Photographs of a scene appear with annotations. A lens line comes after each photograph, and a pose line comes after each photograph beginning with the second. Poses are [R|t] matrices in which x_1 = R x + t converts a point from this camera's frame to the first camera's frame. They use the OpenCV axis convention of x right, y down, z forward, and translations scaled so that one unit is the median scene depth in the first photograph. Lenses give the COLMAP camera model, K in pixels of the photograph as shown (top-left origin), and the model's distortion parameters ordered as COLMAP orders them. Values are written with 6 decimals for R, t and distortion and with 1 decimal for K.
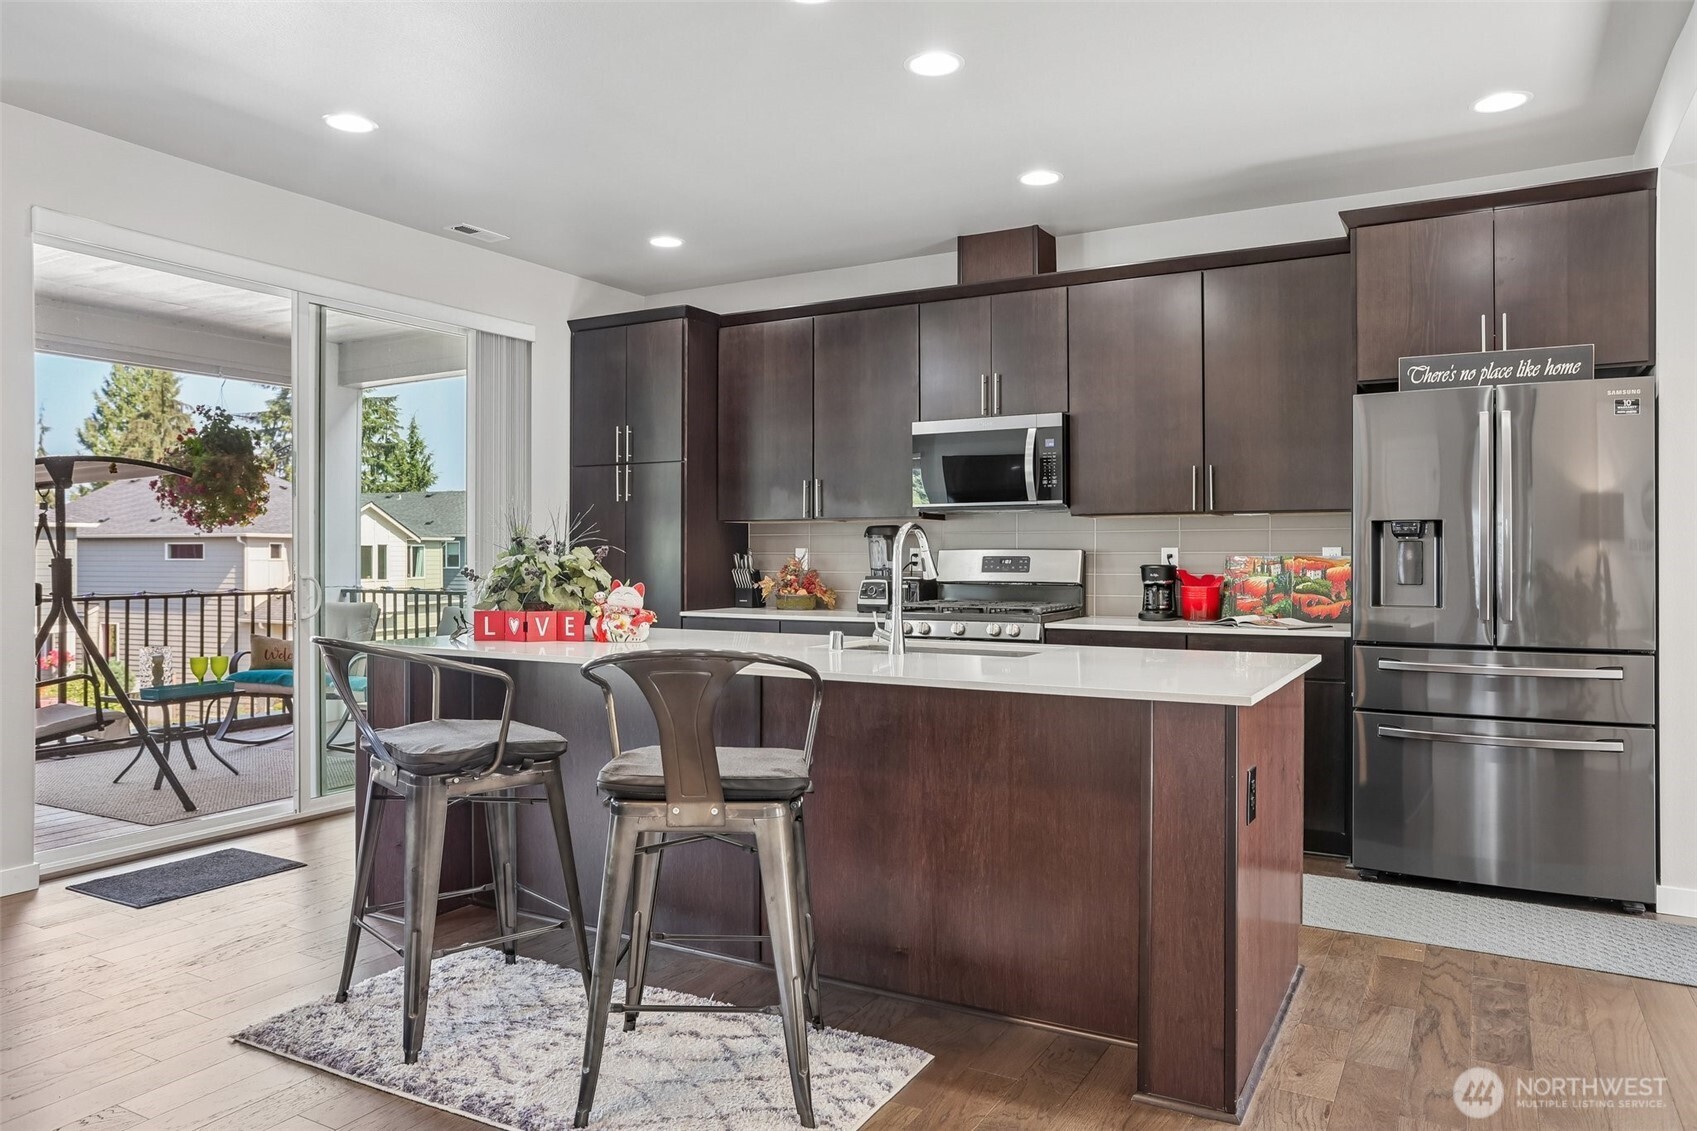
lens RADIAL K [[1111.1, 0, 858.3], [0, 1111.1, 560.1], [0, 0, 1]] dist [-0.023831, 0.016568]
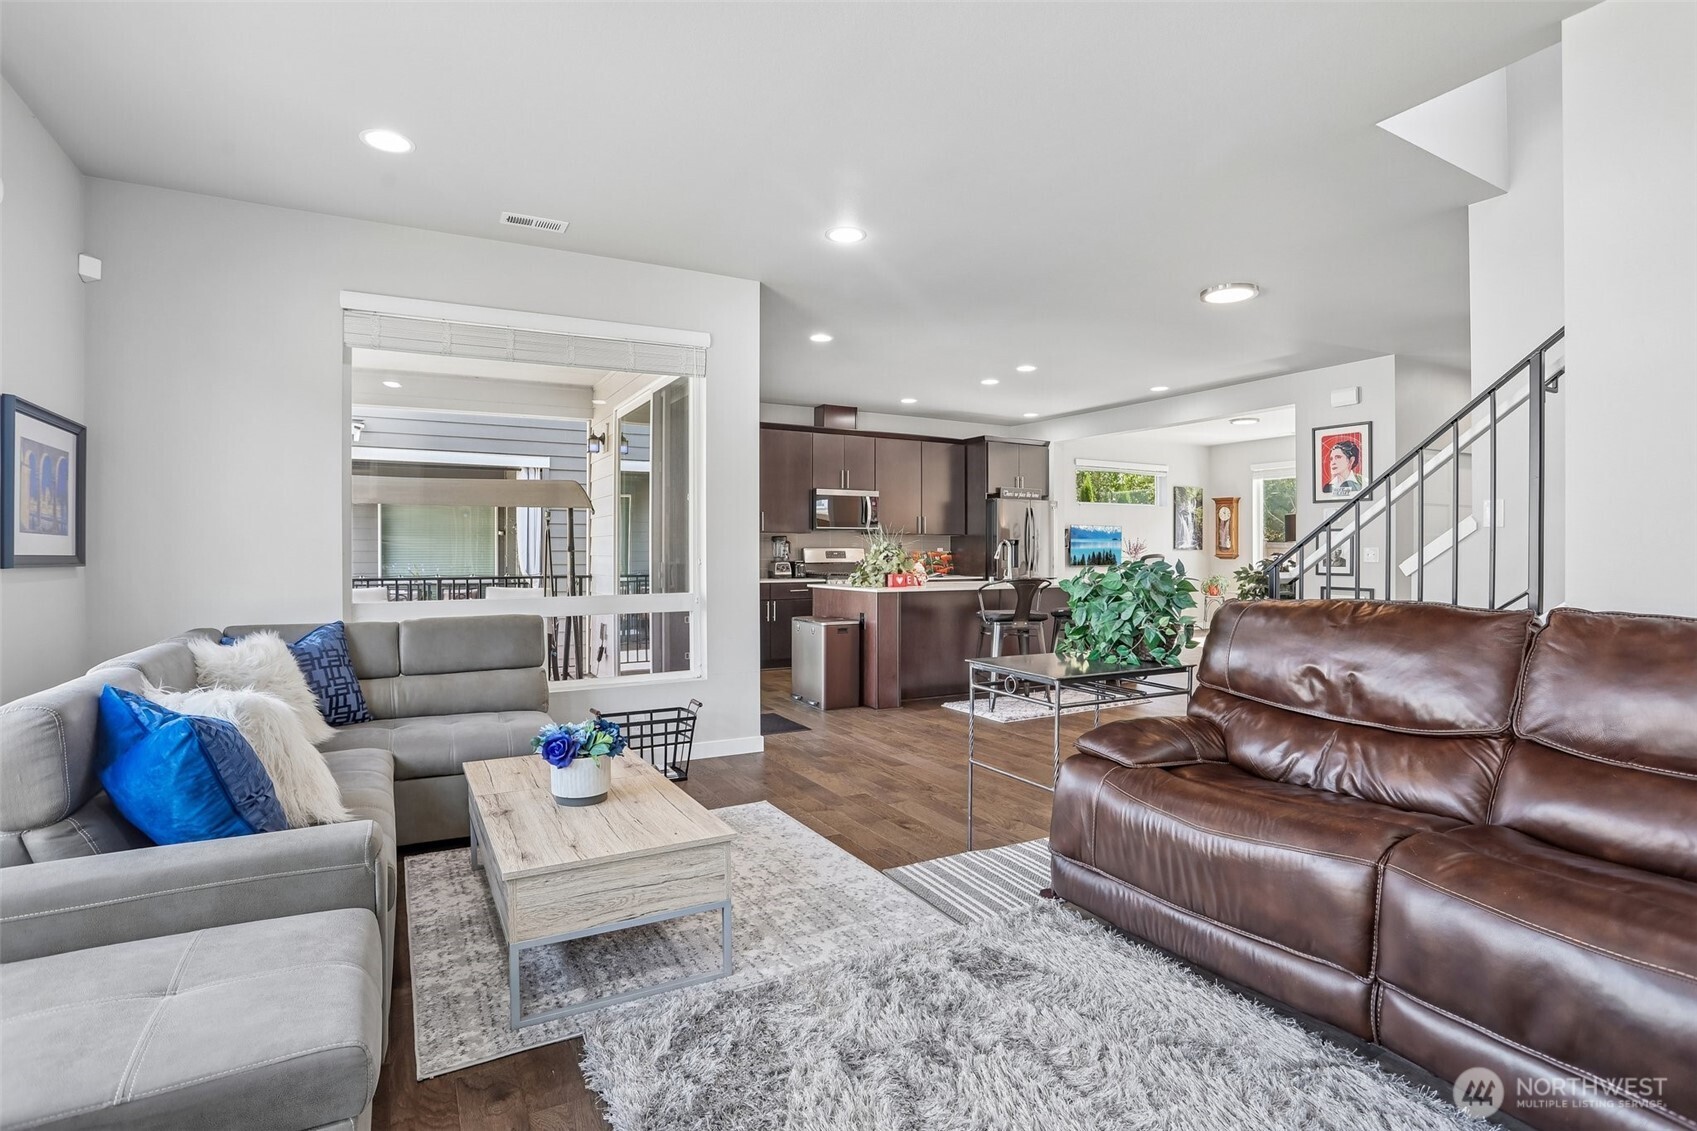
lens RADIAL K [[847.2, 0, 856.7], [0, 847.2, 553.5], [0, 0, 1]] dist [-0.032588, -0.000876]
pose [[0.513177, -0.000943, 0.858282, -1.386185], [0.004076, 0.999991, -0.001338, 0.003487], [-0.858273, 0.004185, 0.513177, 0.103683]]
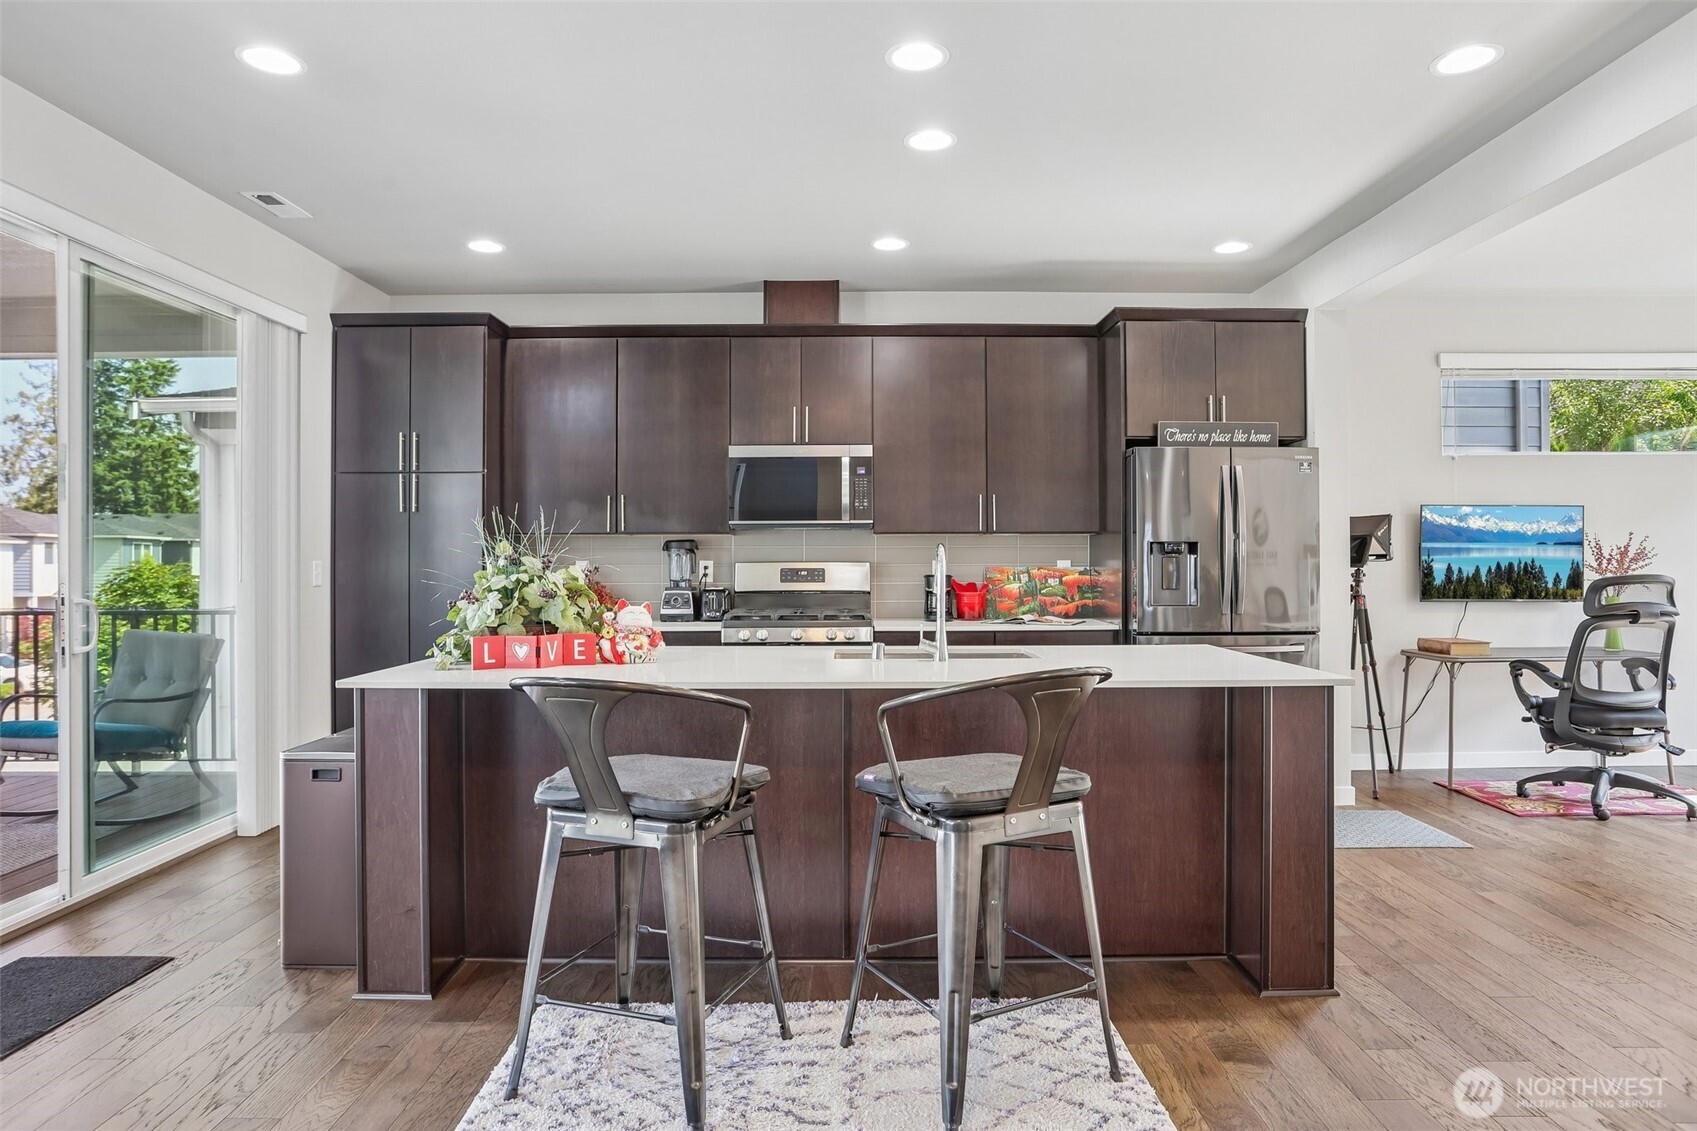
lens RADIAL K [[976.4, 0, 846.8], [0, 976.4, 559.8], [0, 0, 1]] dist [-0.044277, 0.018421]
pose [[0.872757, -0.002721, 0.488148, -0.336015], [0.004956, 0.999982, -0.003288, -0.009213], [-0.488130, 0.005289, 0.872755, 0.118193]]
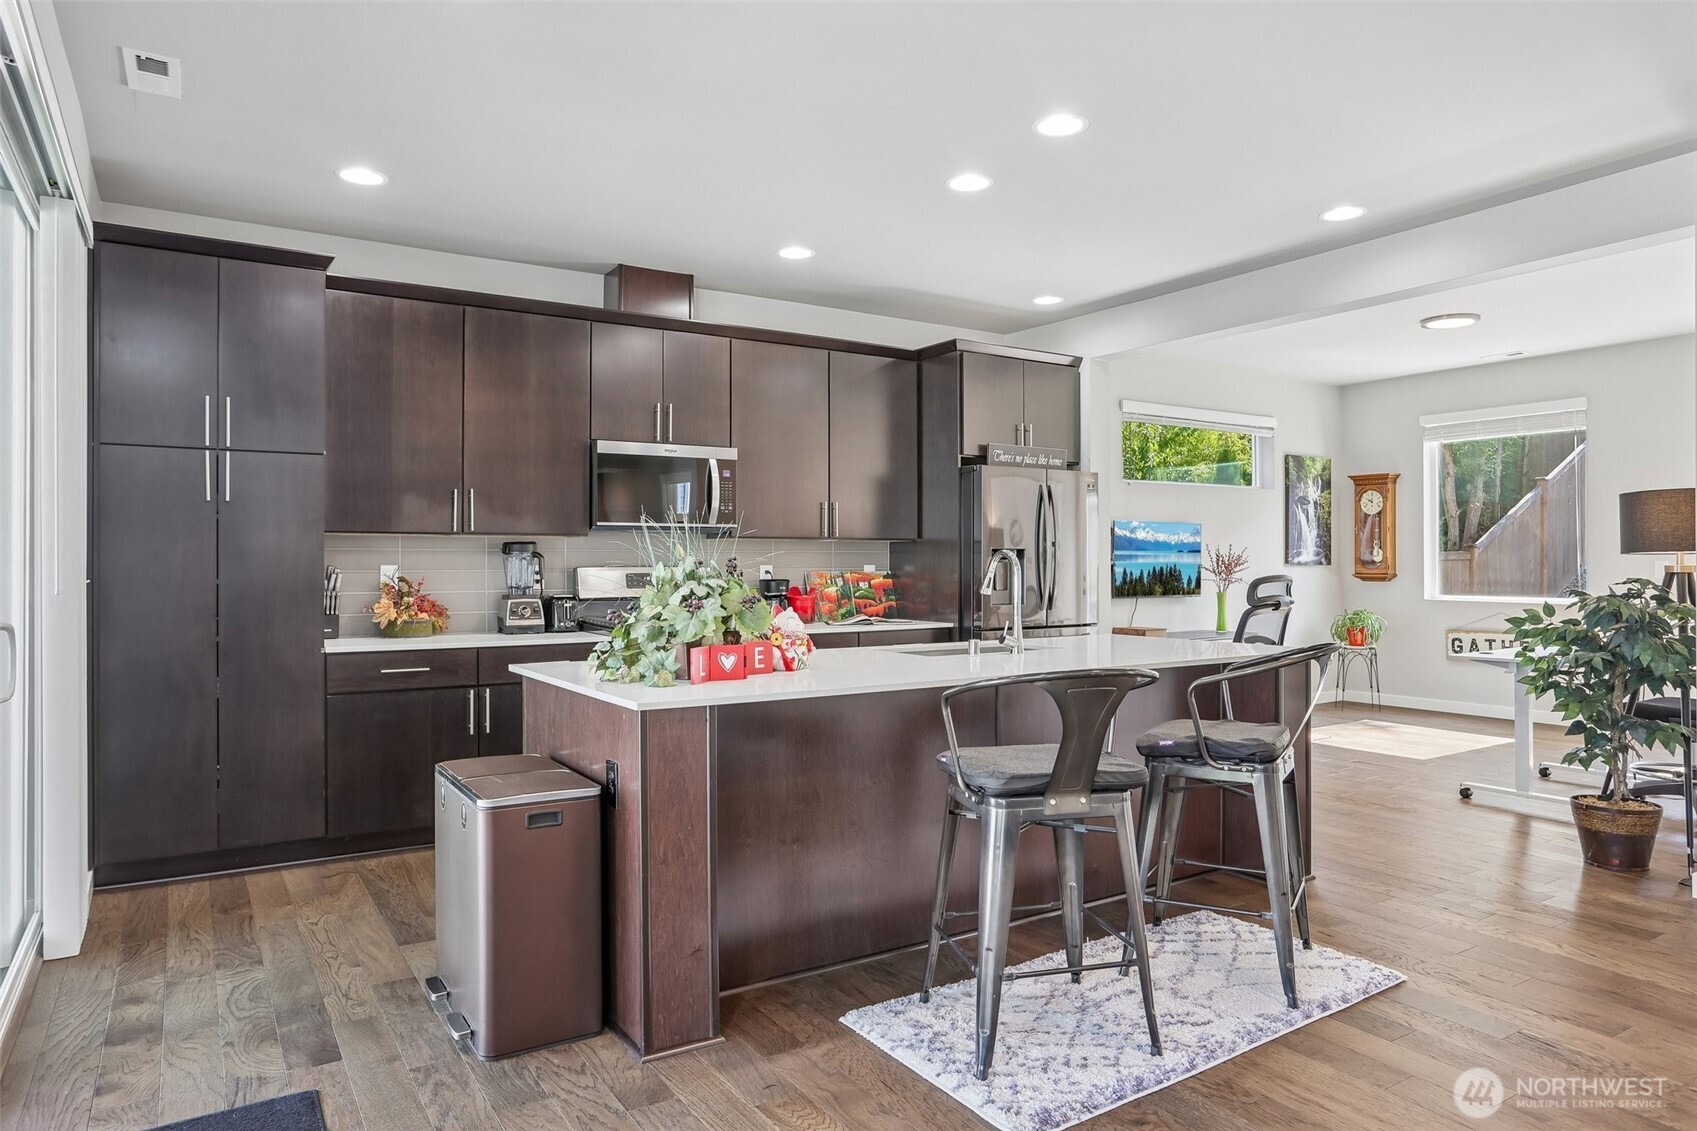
lens RADIAL K [[1038.7, 0, 833.7], [0, 1038.7, 567.7], [0, 0, 1]] dist [-0.038459, 0.002990]
pose [[0.482911, -0.004813, 0.875656, -0.700587], [0.006095, 0.999979, 0.002135, -0.010666], [-0.875648, 0.004306, 0.482931, 0.388076]]
